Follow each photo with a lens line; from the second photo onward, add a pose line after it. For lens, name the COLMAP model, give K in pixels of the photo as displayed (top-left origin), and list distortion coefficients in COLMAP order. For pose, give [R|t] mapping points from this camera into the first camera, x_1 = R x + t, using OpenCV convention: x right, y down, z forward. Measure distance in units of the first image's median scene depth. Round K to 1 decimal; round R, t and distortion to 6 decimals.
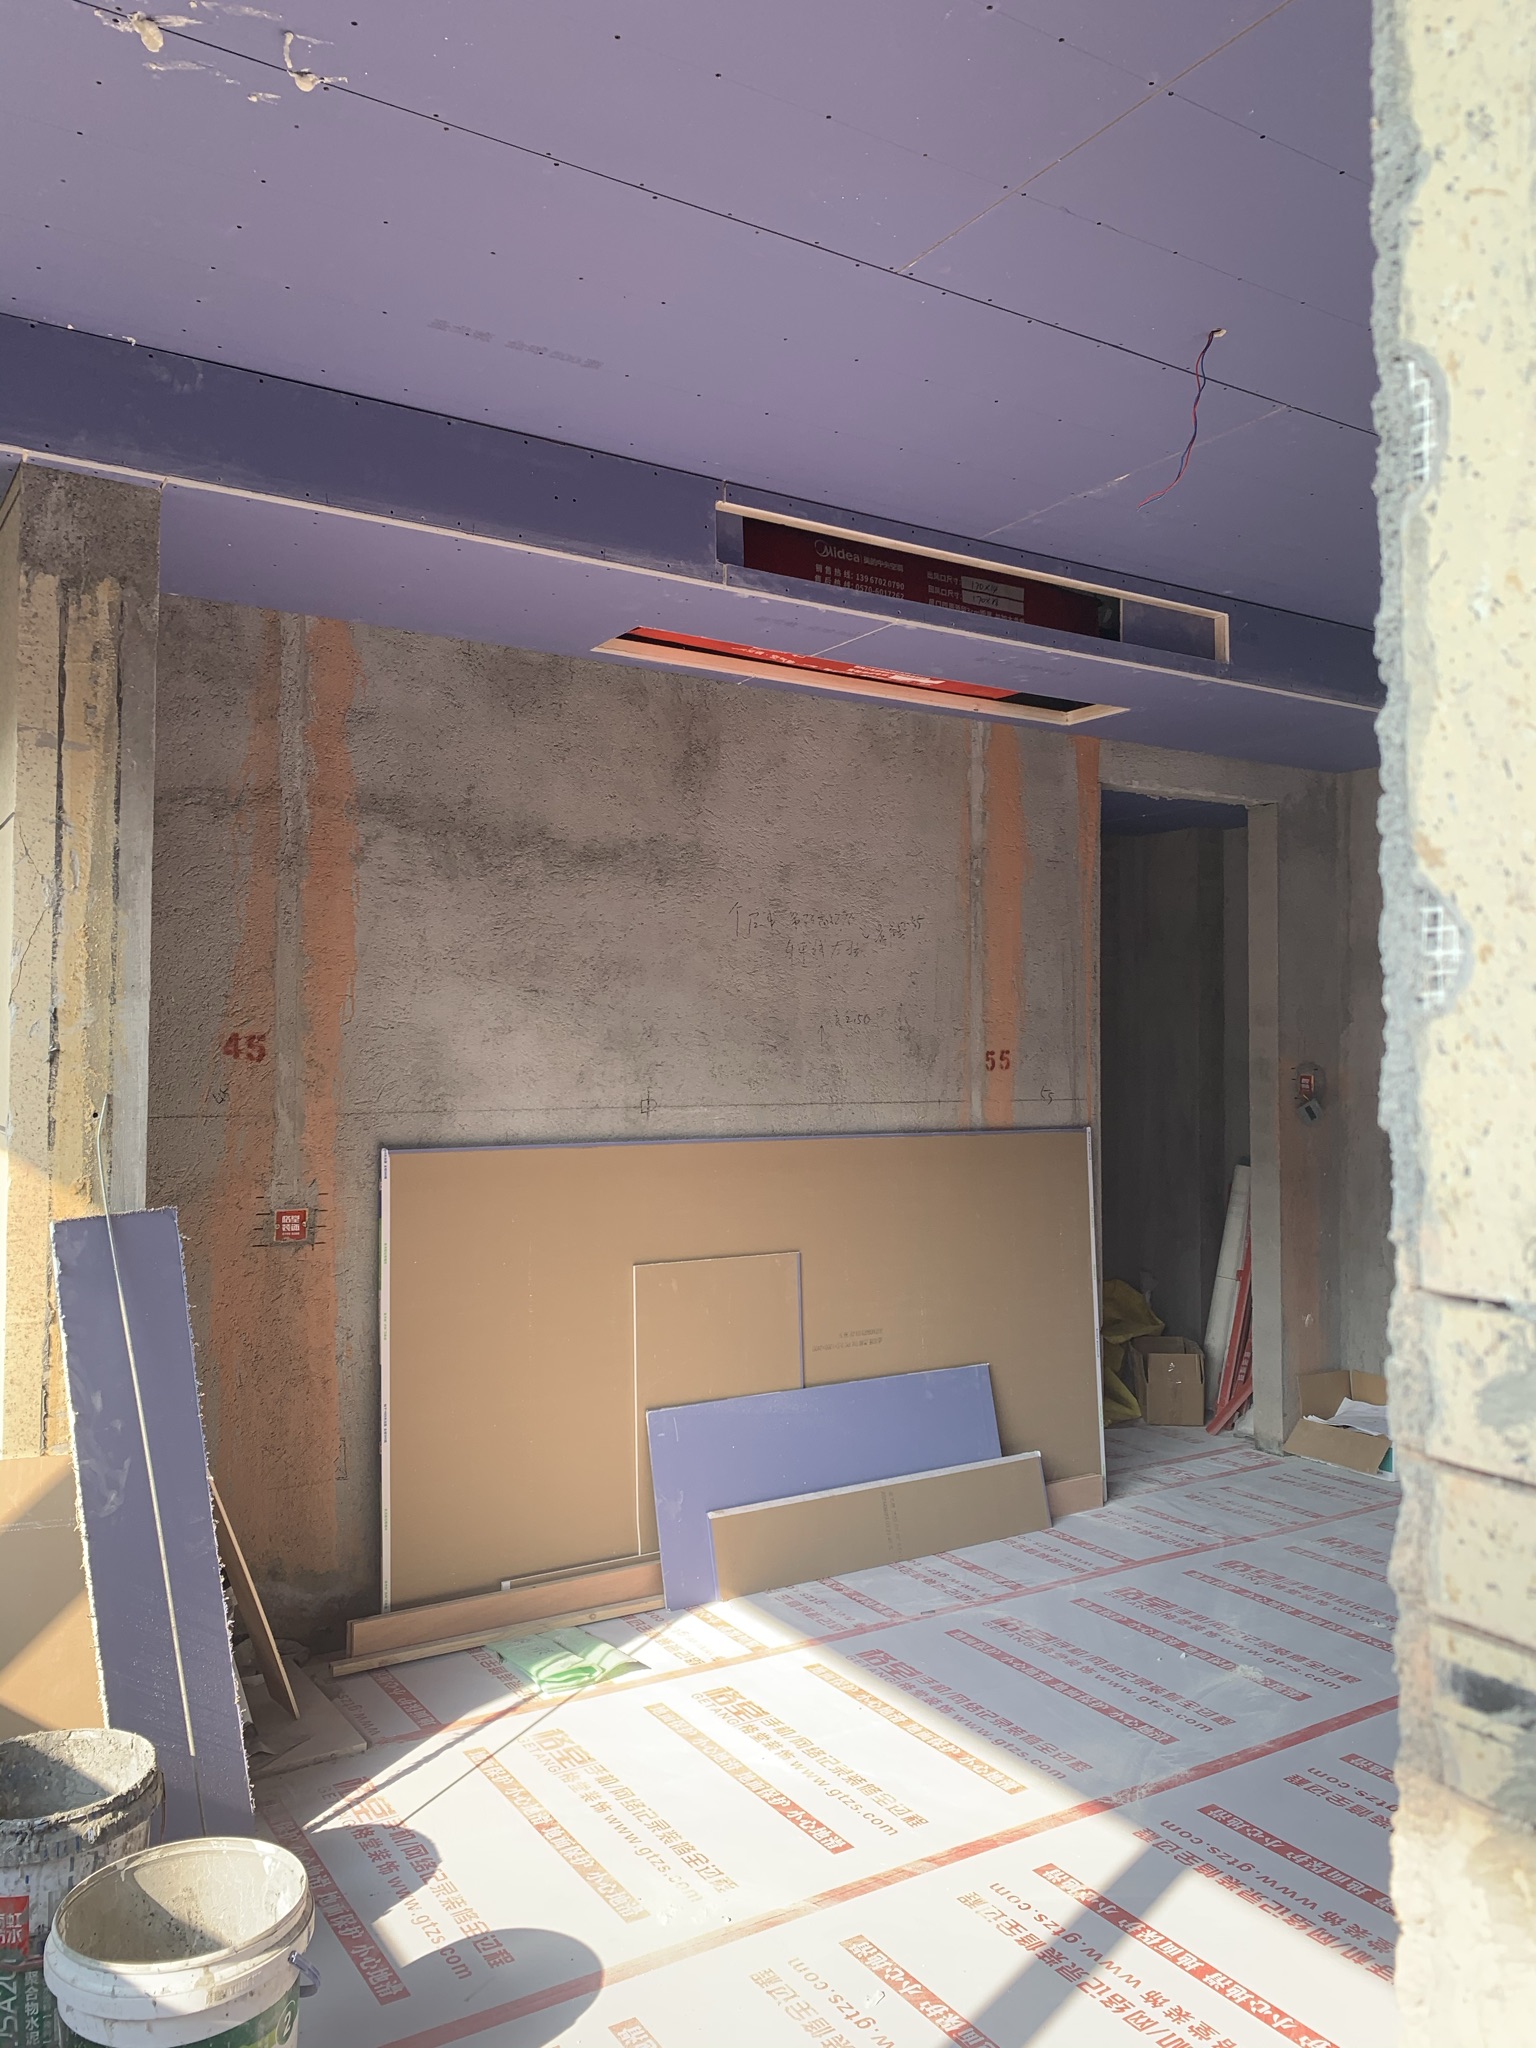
lens RADIAL K [[1541.2, 0, 746.9], [0, 1541.2, 990.8], [0, 0, 1]] dist [0.010434, -0.009357]
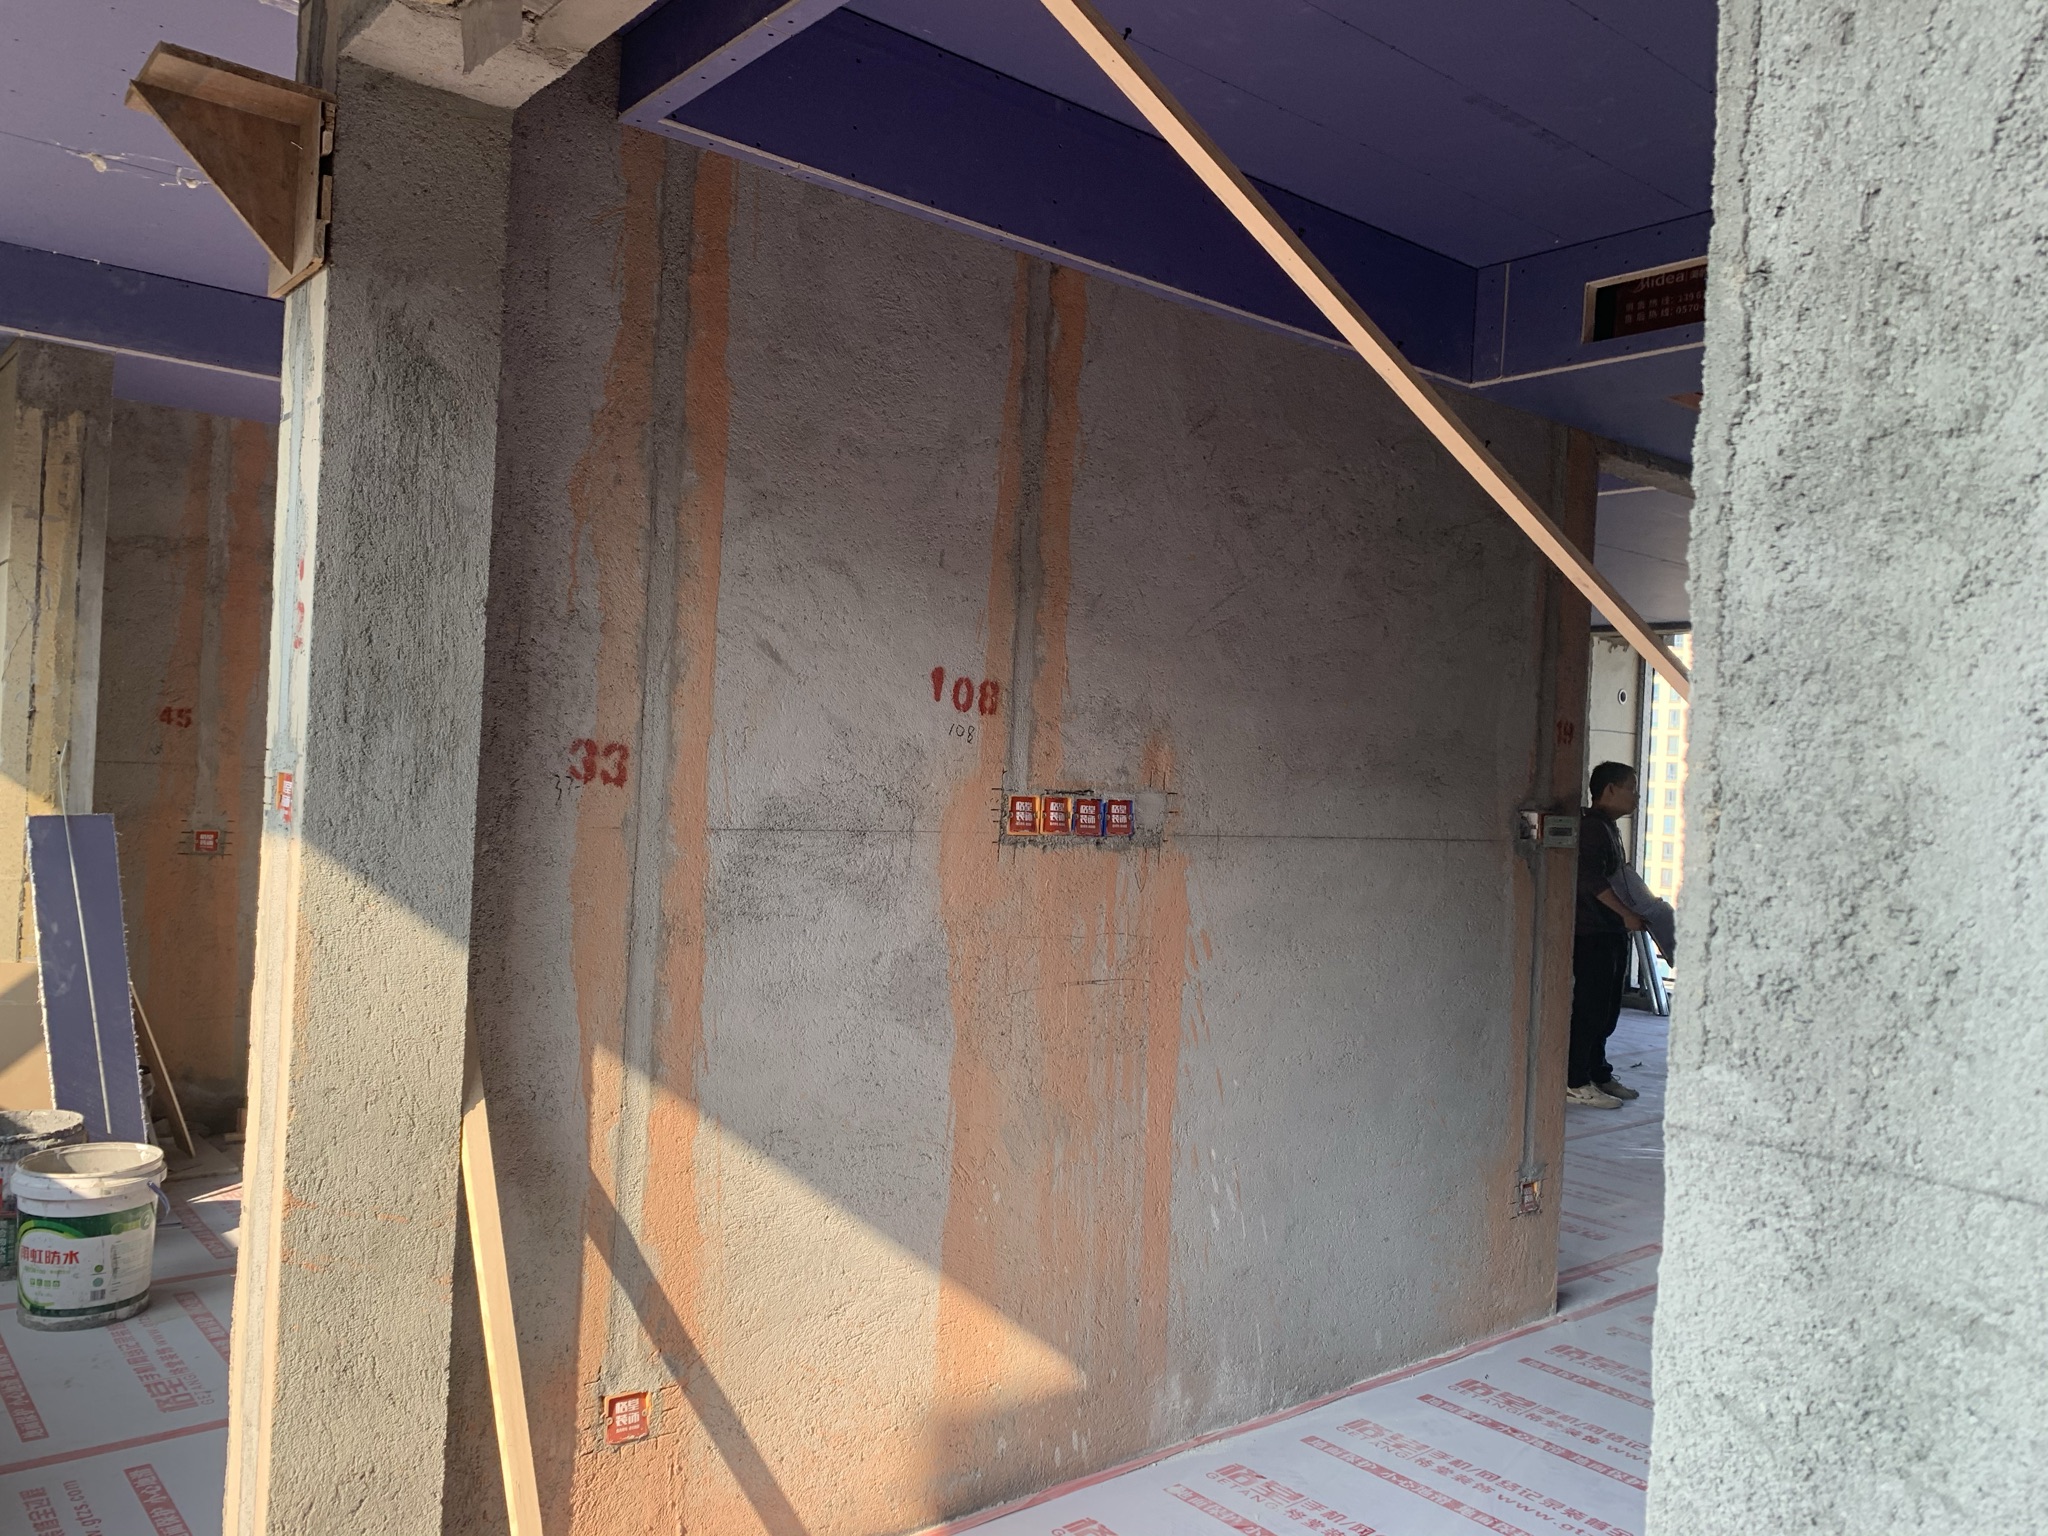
lens RADIAL K [[1571.7, 0, 1024.4], [0, 1571.7, 765.5], [0, 0, 1]] dist [0.017588, -0.012727]
pose [[0.990146, 0.043516, 0.133103, 0.331131], [-0.048803, 0.998133, 0.036714, -0.014079], [-0.131257, -0.042848, 0.990422, -0.708878]]
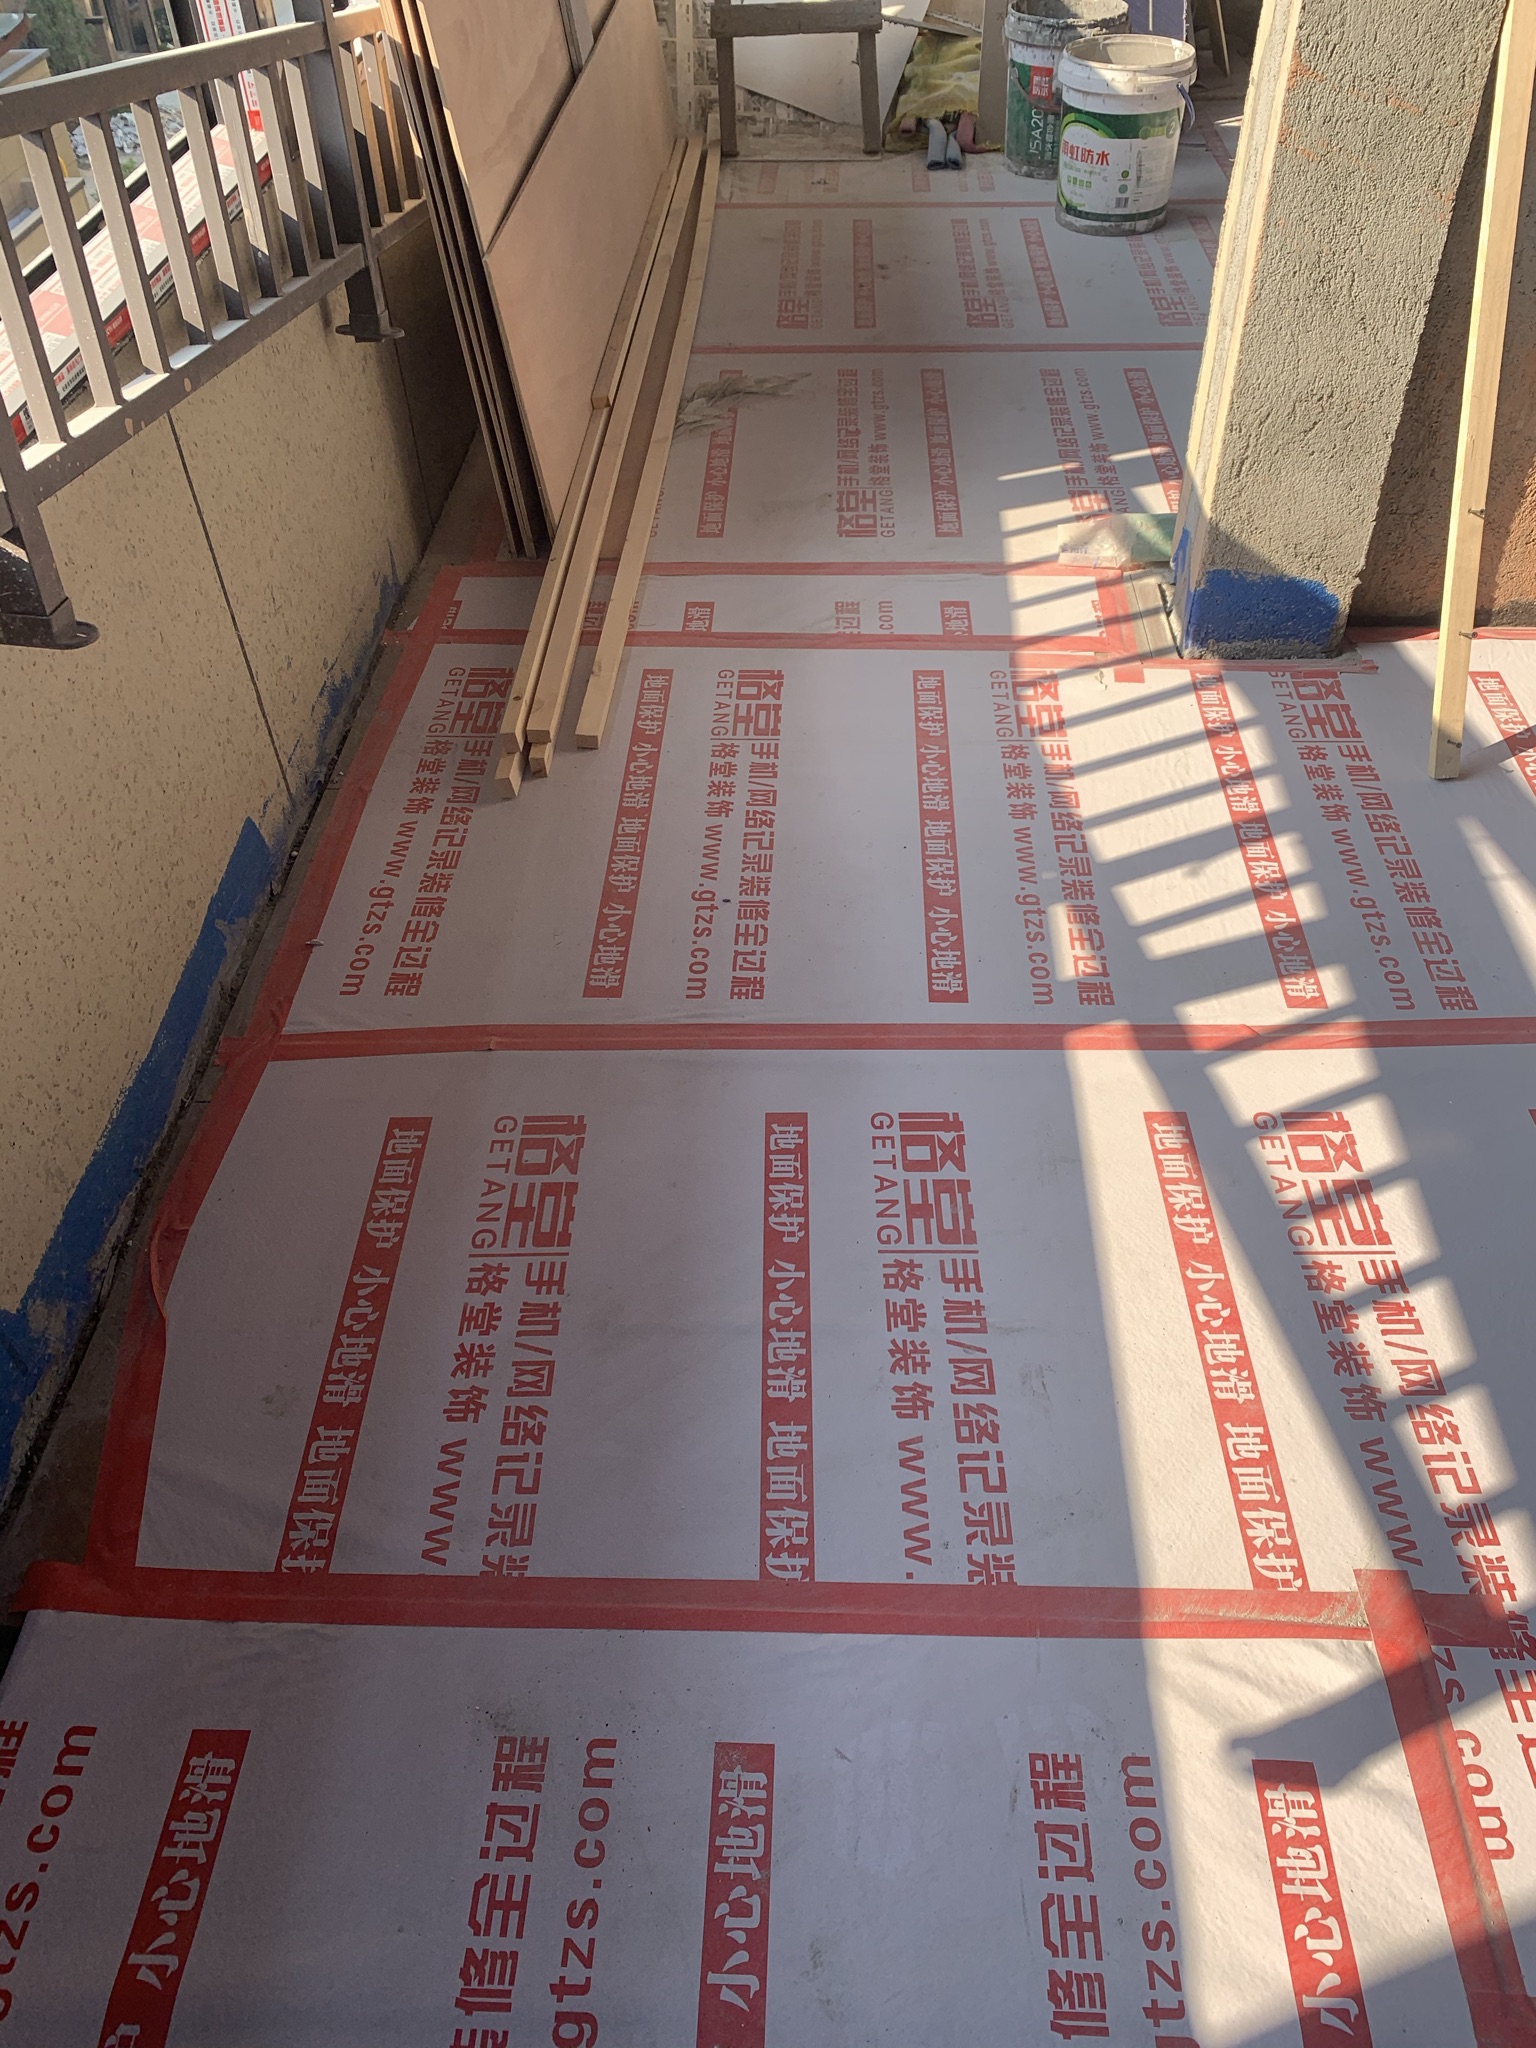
lens RADIAL K [[1555.1, 0, 777.3], [0, 1555.1, 1010.9], [0, 0, 1]] dist [0.013635, -0.006341]
pose [[0.826490, 0.368904, -0.425233, 0.341259], [0.045173, 0.709469, 0.703288, 0.048005], [0.561136, -0.600470, 0.569704, -0.667314]]
